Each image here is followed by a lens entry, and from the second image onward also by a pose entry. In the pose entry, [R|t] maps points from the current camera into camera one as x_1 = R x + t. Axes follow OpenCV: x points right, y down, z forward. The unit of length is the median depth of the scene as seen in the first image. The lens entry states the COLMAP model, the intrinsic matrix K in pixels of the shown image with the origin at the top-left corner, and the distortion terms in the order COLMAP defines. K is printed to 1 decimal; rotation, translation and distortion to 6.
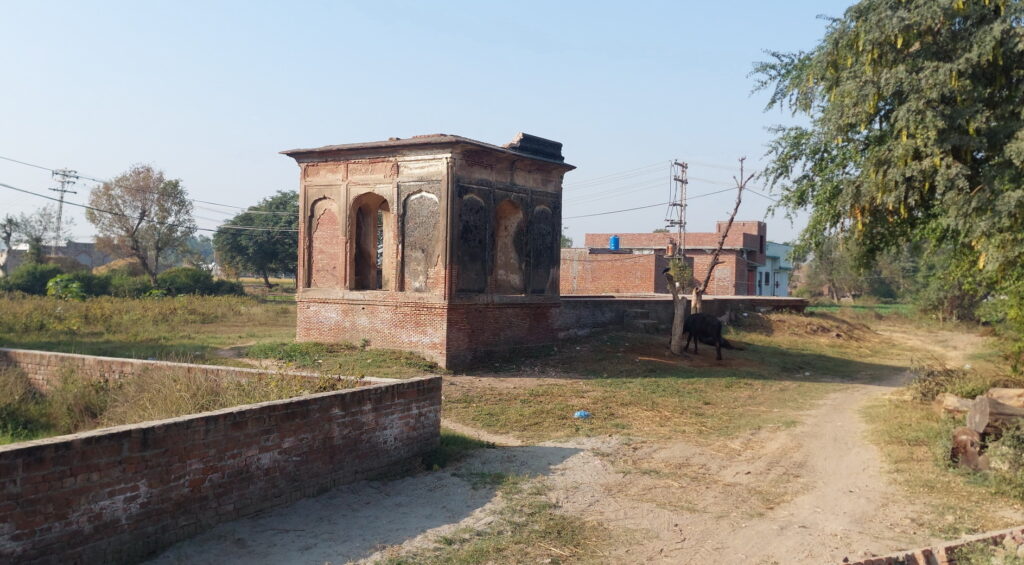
lens RADIAL K [[941.1, 0, 512.0], [0, 941.1, 282.5], [0, 0, 1]] dist [-0.003026, -0.001652]
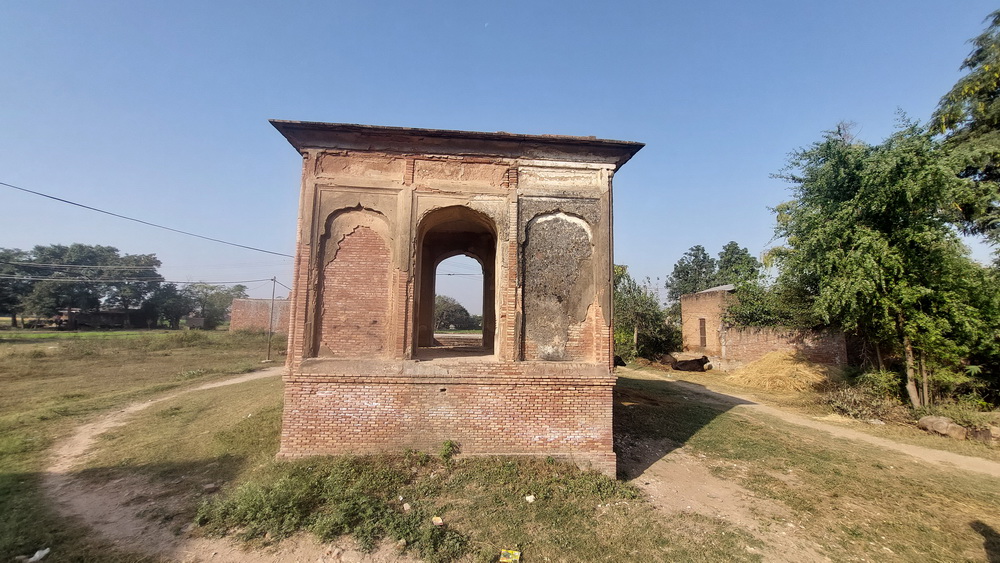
lens RADIAL K [[419.8, 0, 496.5], [0, 419.8, 268.3], [0, 0, 1]] dist [-0.018966, 0.000120]
pose [[0.782881, 0.073016, 0.617872, -0.310991], [0.000967, 0.992946, -0.118565, -0.019201], [-0.622170, 0.093420, 0.777288, 0.774107]]
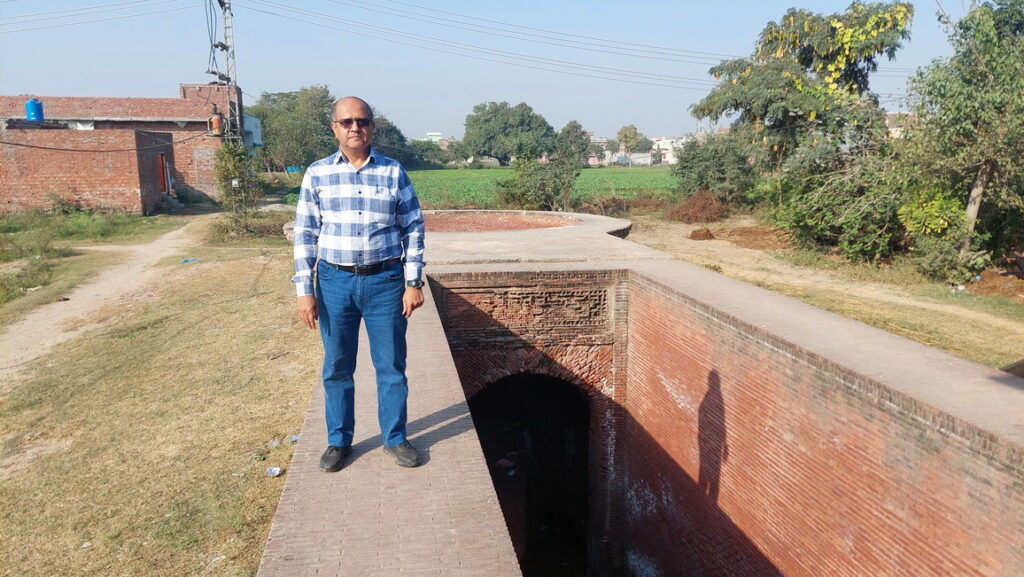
lens RADIAL K [[749.4, 0, 517.0], [0, 749.4, 295.6], [0, 0, 1]] dist [0.024281, -0.007666]
pose [[0.715170, -0.155069, 0.681531, -0.091899], [0.020995, 0.979405, 0.200813, -0.049244], [-0.698635, -0.129306, 0.703697, 1.260485]]
